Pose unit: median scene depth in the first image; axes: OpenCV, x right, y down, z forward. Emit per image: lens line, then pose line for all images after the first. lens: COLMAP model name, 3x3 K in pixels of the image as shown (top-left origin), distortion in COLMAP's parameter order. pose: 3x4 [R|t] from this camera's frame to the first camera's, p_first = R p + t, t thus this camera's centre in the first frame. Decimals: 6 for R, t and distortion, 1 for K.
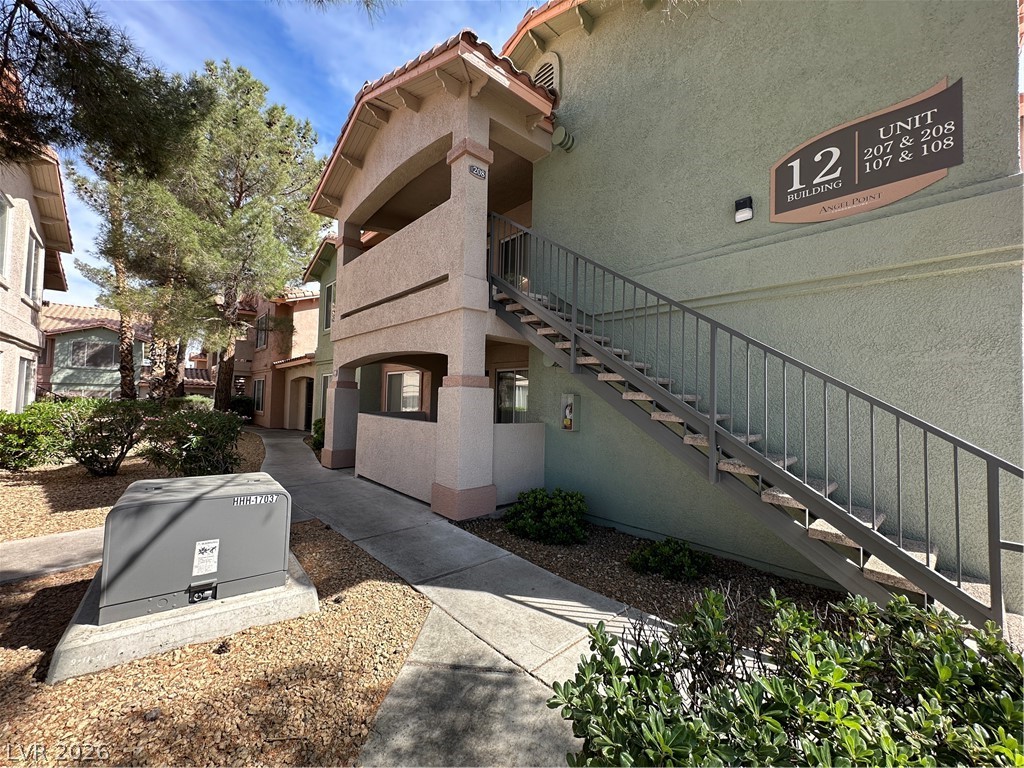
lens RADIAL K [[408.2, 0, 514.8], [0, 408.2, 382.7], [0, 0, 1]] dist [-0.001633, -0.000055]
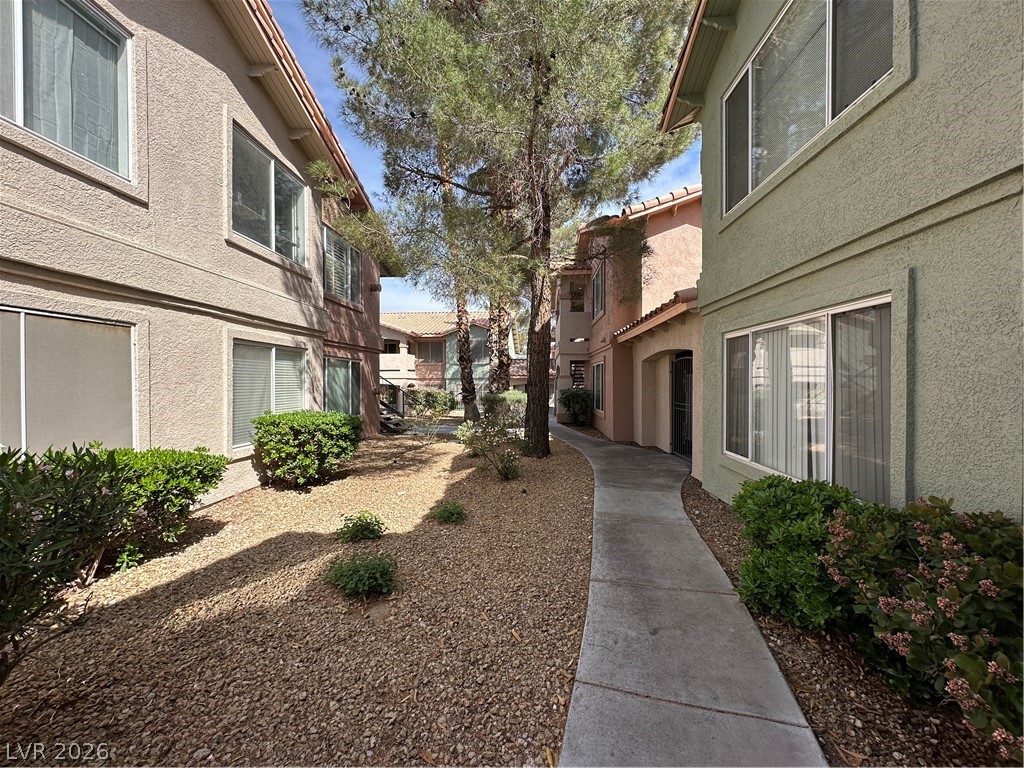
lens RADIAL K [[408.2, 0, 514.0], [0, 408.2, 383.5], [0, 0, 1]] dist [-0.001633, -0.000055]
pose [[0.703136, -0.020824, -0.710750, -0.278232], [0.045625, 0.998833, 0.015871, 0.008308], [0.709590, -0.043587, 0.703265, 0.486217]]
